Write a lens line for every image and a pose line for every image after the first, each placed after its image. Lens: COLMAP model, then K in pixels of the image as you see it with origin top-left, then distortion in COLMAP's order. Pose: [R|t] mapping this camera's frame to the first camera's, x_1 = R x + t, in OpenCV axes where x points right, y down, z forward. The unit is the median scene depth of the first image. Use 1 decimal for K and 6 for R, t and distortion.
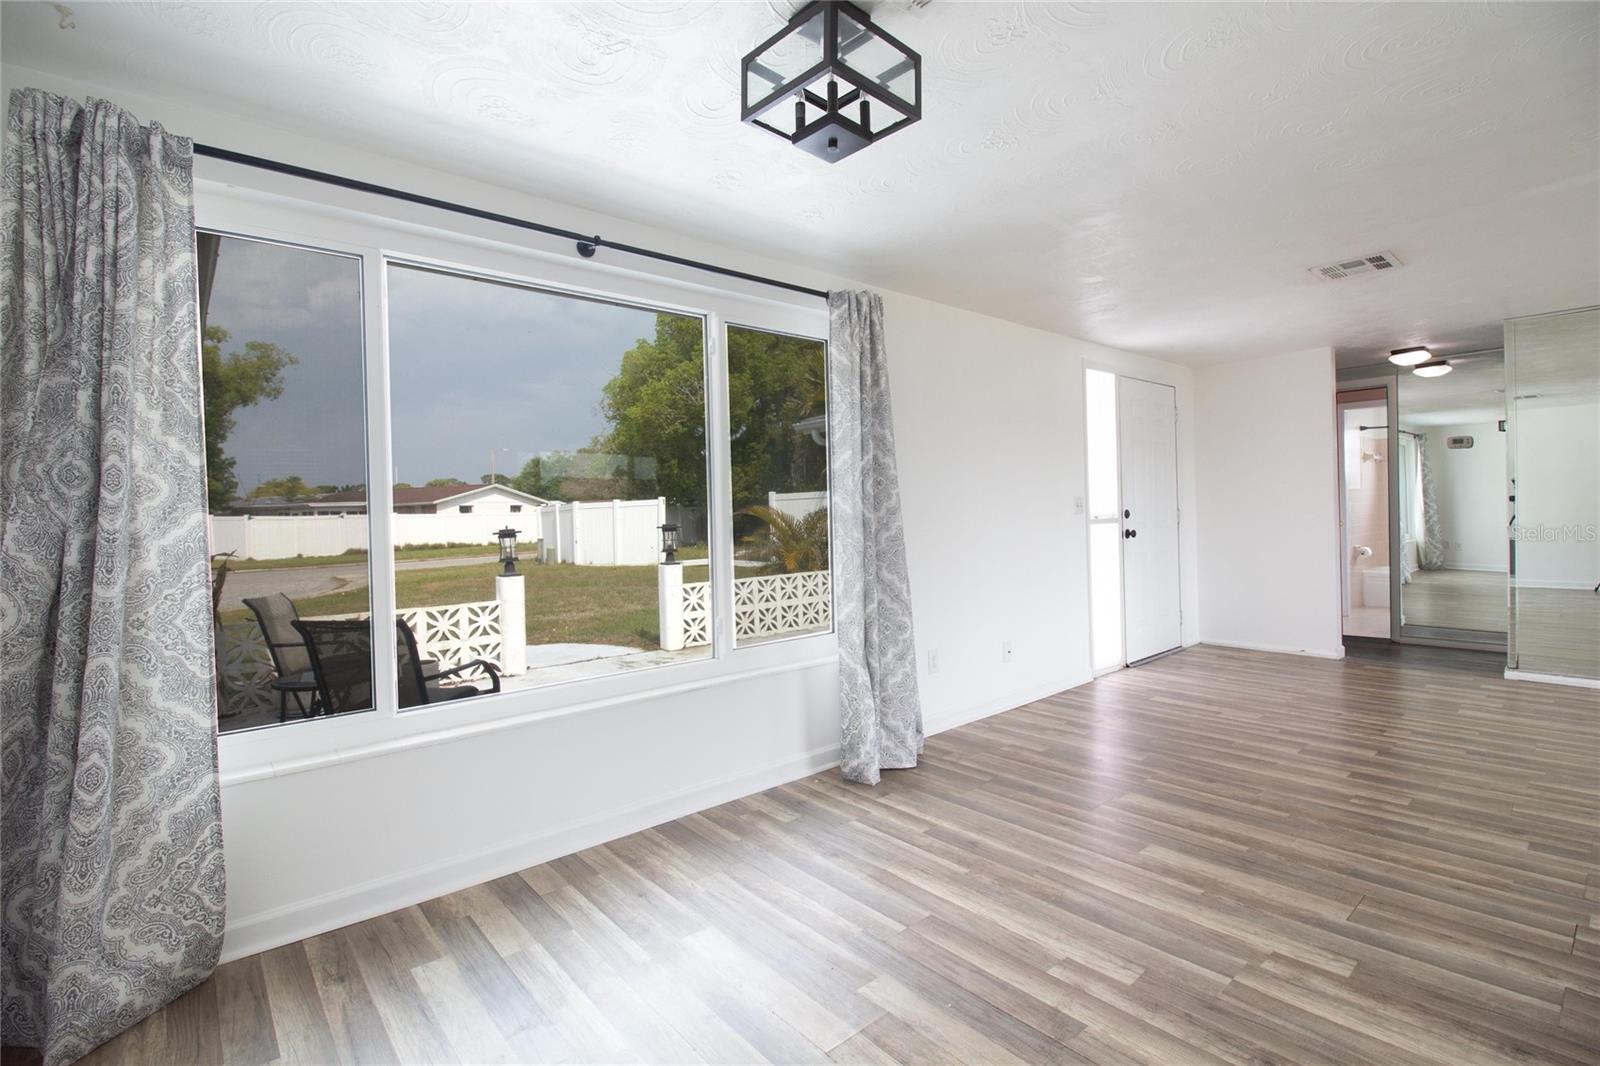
lens RADIAL K [[737.8, 0, 805.3], [0, 737.8, 521.6], [0, 0, 1]] dist [0.002303, -0.016635]
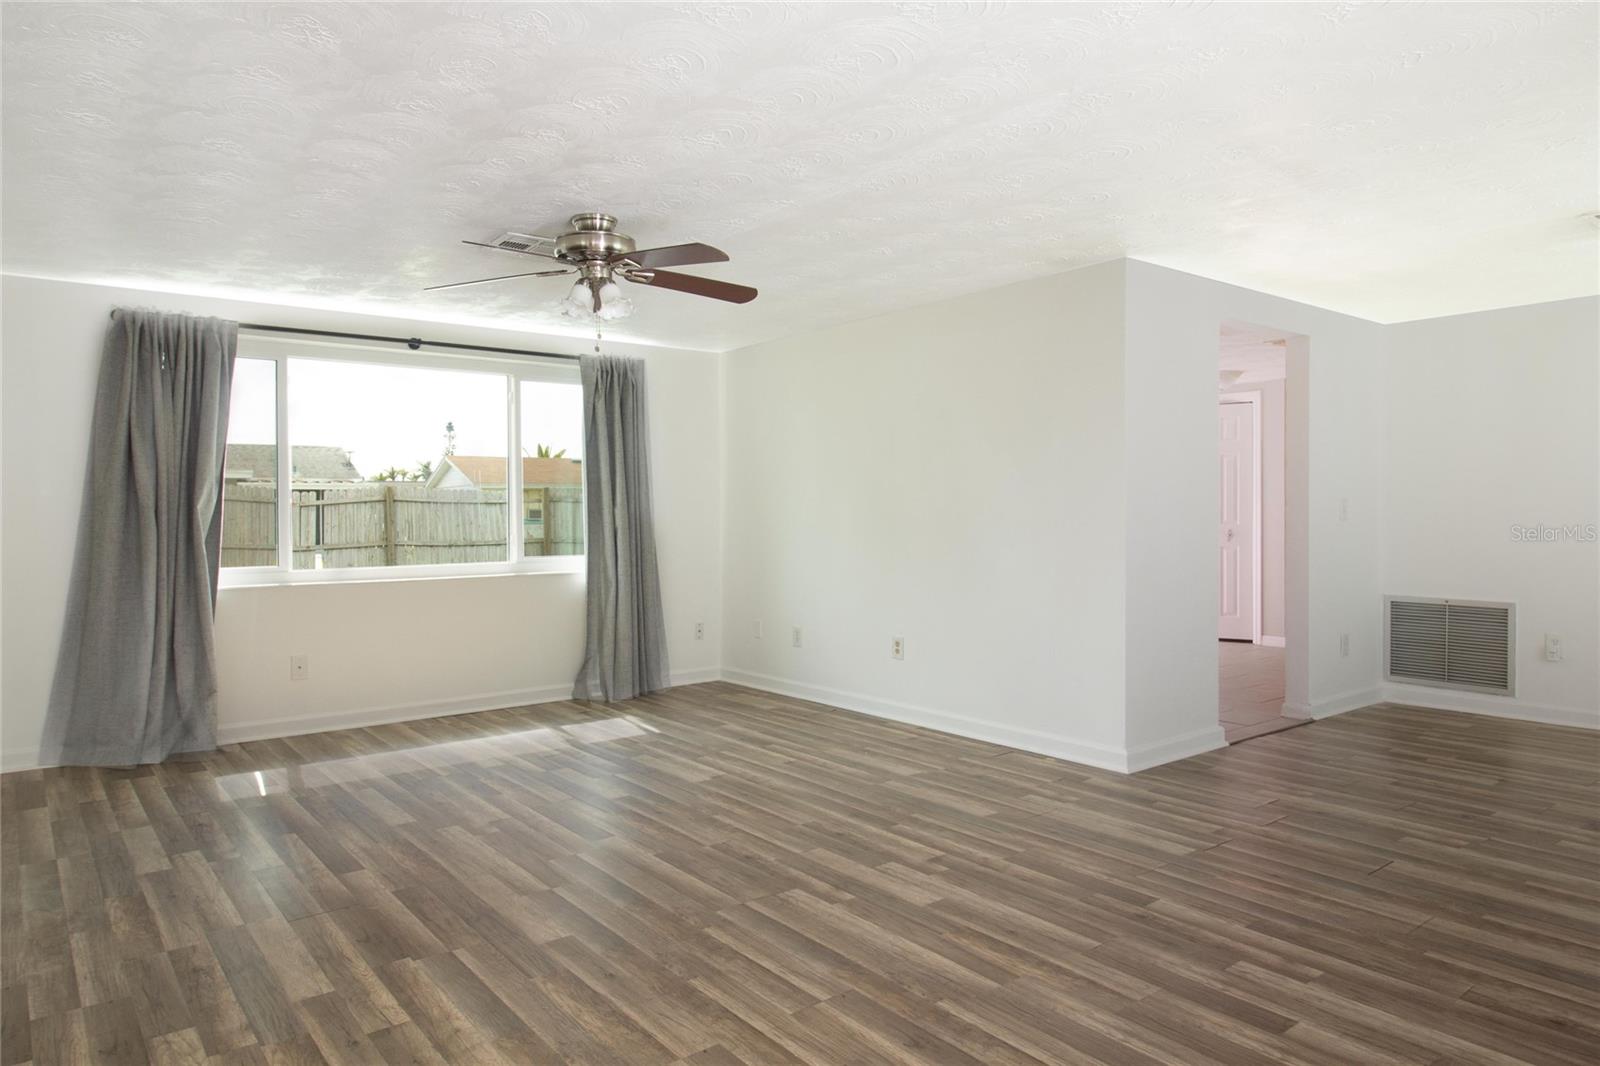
lens RADIAL K [[1009.2, 0, 800.0], [0, 1009.2, 533.0], [0, 0, 1]] dist [0.003101, 0.001946]
pose [[-0.998793, 0.028476, 0.040031, 1.214422], [0.029704, 0.999096, 0.030407, -0.054981], [-0.039128, 0.031559, -0.998736, 1.993203]]
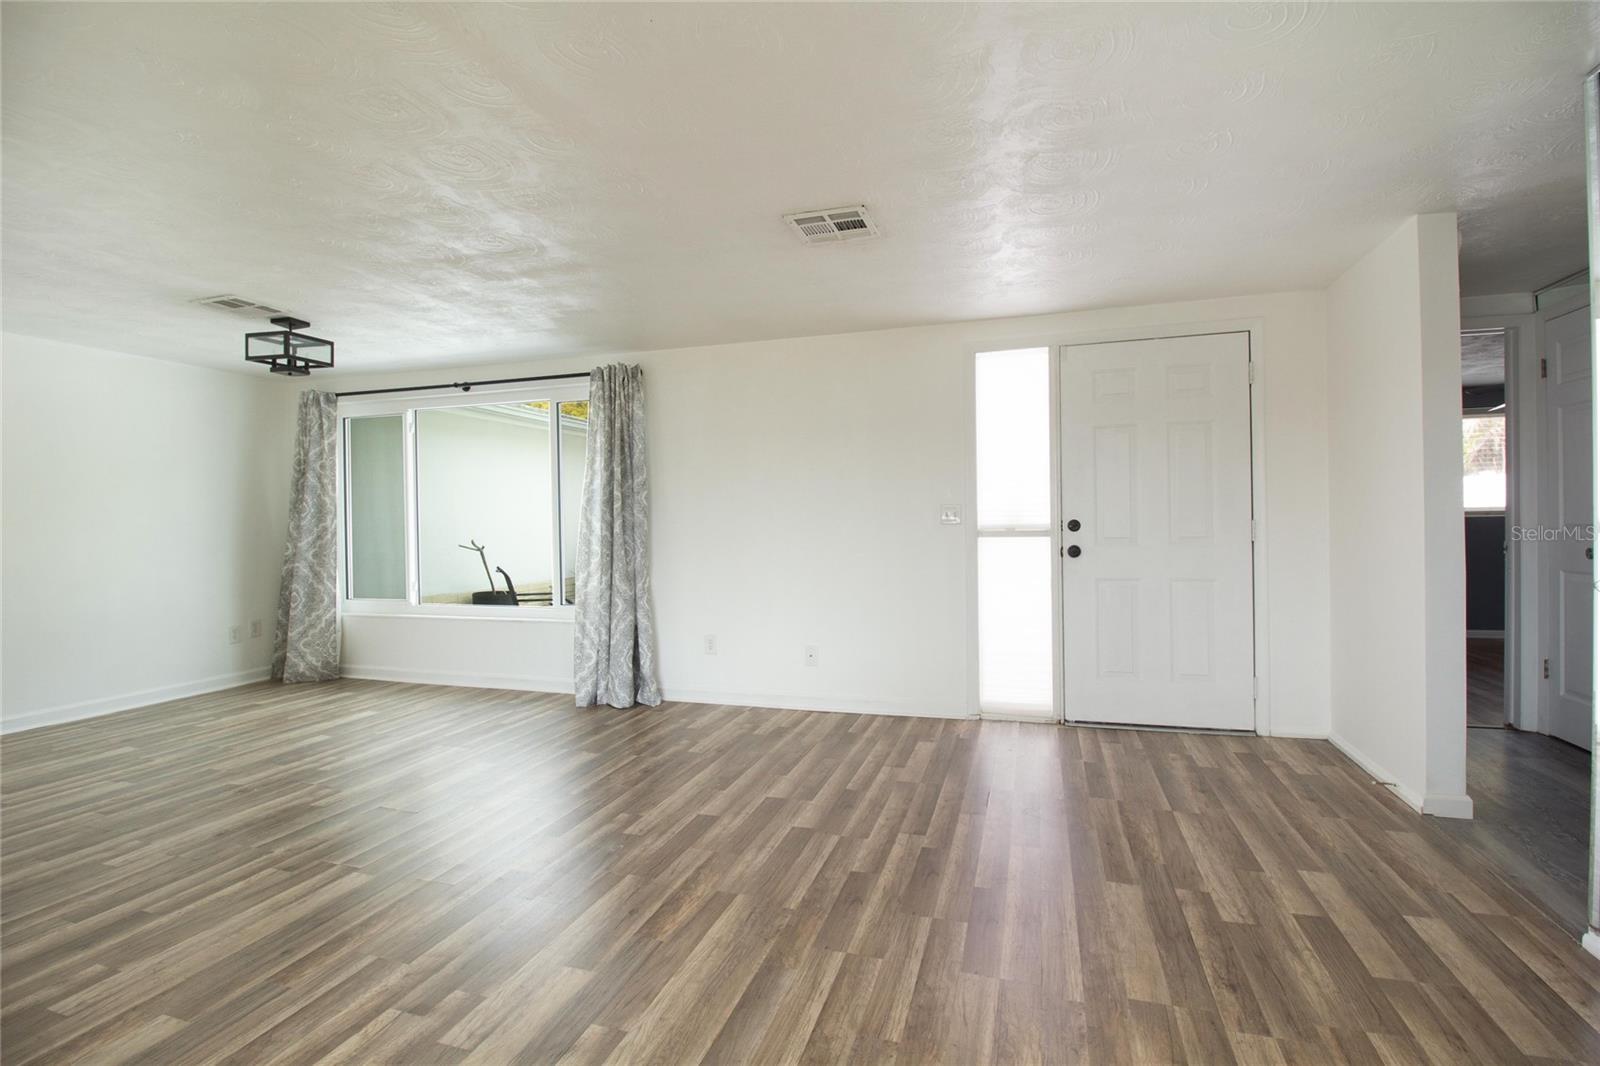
lens RADIAL K [[737.8, 0, 805.3], [0, 737.8, 521.6], [0, 0, 1]] dist [0.002303, -0.016635]
pose [[0.530429, 0.021505, -0.847457, 1.826537], [-0.007755, 0.999759, 0.020516, -0.054168], [0.847694, -0.004310, 0.530468, 0.698676]]
